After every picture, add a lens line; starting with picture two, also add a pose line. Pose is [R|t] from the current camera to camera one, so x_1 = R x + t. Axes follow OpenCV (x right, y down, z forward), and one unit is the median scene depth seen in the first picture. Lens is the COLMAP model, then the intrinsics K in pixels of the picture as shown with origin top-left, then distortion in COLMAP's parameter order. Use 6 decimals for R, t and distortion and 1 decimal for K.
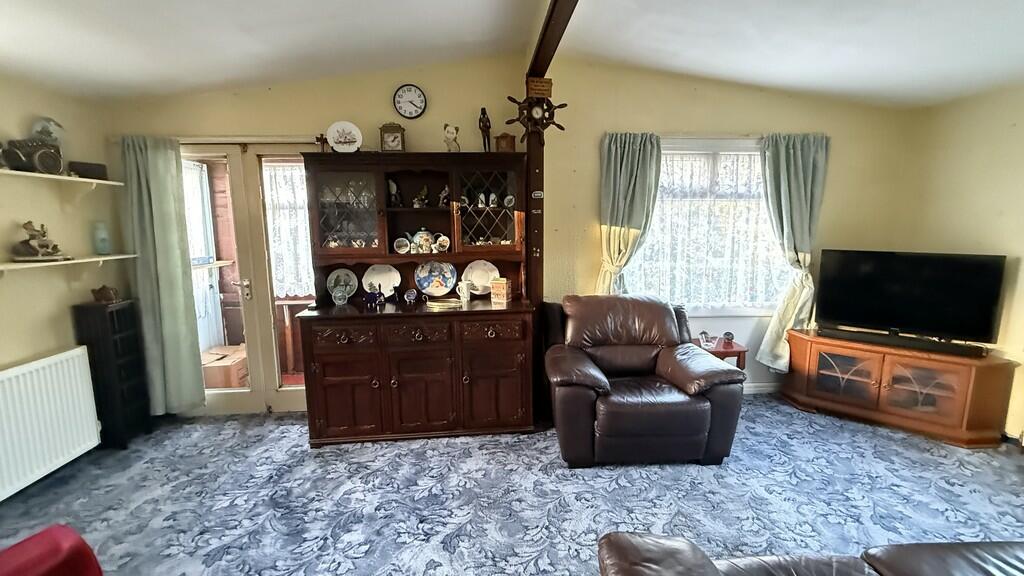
lens RADIAL K [[447.6, 0, 507.2], [0, 447.6, 287.6], [0, 0, 1]] dist [-0.000613, -0.000293]
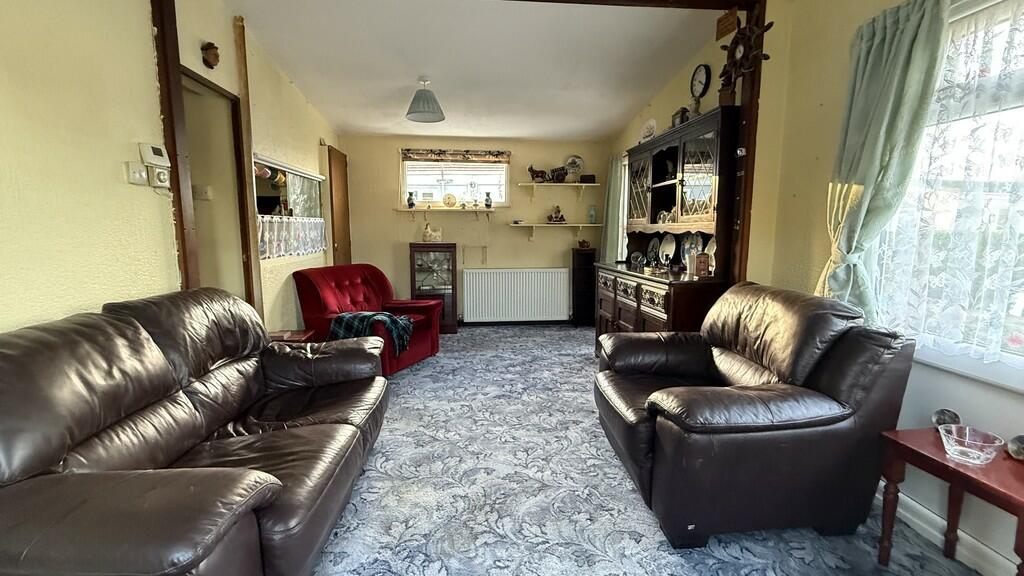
lens RADIAL K [[447.6, 0, 514.4], [0, 447.6, 290.1], [0, 0, 1]] dist [-0.000613, -0.000293]
pose [[0.017759, 0.144261, -0.989380, 1.070664], [-0.142250, 0.979835, 0.140316, -0.022097], [0.989671, 0.138248, 0.037922, 0.714806]]
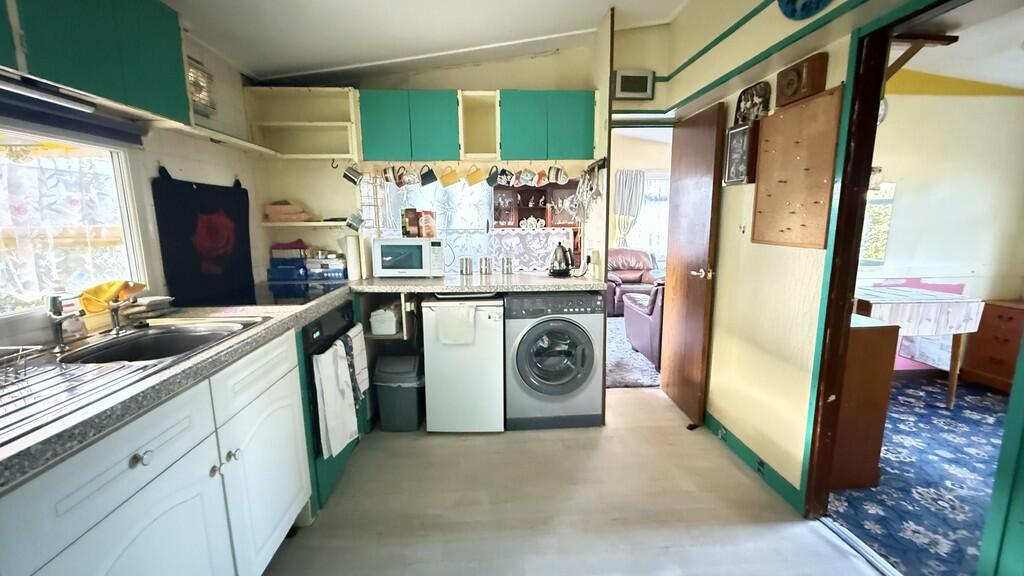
lens RADIAL K [[406.5, 0, 507.9], [0, 406.5, 284.8], [0, 0, 1]] dist [-0.003607, 0.000706]
pose [[0.999900, -0.001777, -0.014026, -0.345480], [0.002035, 0.999829, 0.018406, 0.197899], [0.013991, -0.018432, 0.999732, -1.176574]]
